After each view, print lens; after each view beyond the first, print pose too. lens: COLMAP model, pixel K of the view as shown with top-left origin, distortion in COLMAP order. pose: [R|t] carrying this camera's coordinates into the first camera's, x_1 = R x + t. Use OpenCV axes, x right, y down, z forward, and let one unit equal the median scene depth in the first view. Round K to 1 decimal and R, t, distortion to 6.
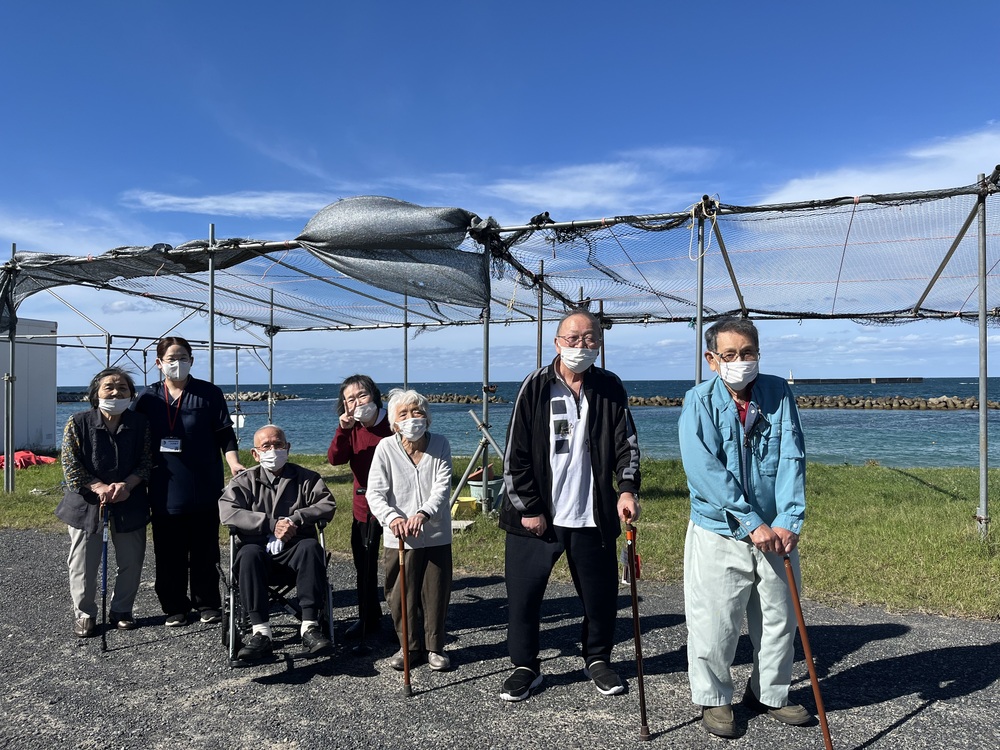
lens RADIAL K [[769.3, 0, 500.0], [0, 769.3, 375.0], [0, 0, 1]] dist [-0.007075, 0.001844]
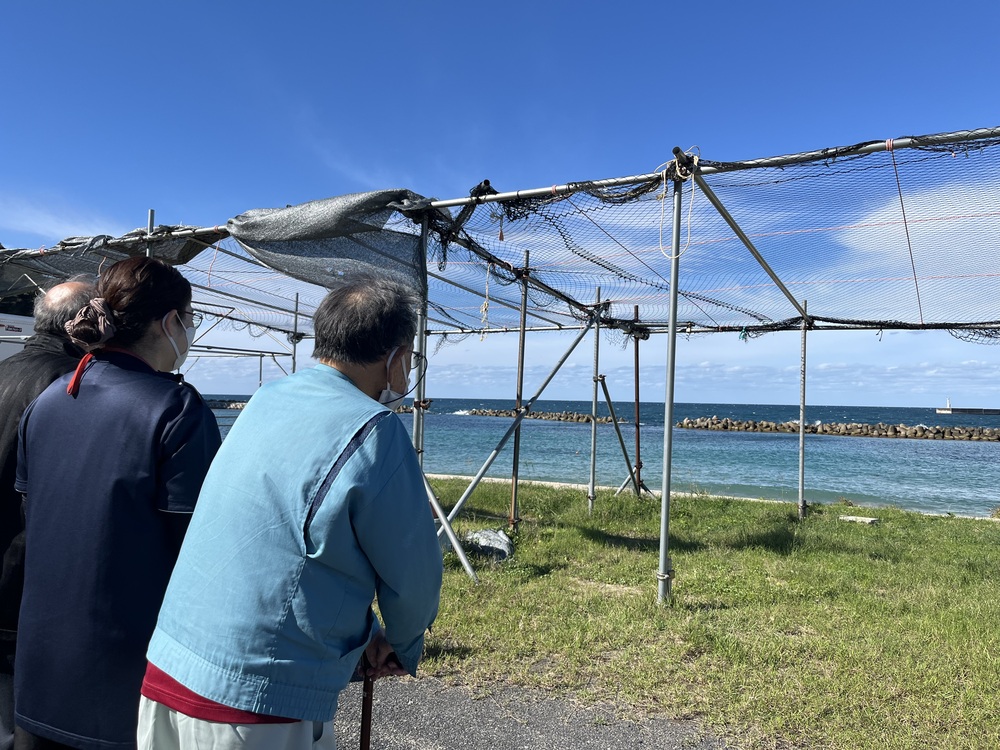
lens RADIAL K [[769.3, 0, 500.0], [0, 769.3, 375.0], [0, 0, 1]] dist [-0.007075, 0.001844]
pose [[0.986227, 0.022203, -0.163902, 0.167715], [-0.026170, 0.999414, -0.022085, 0.003557], [0.163316, 0.026071, 0.986229, 0.185601]]
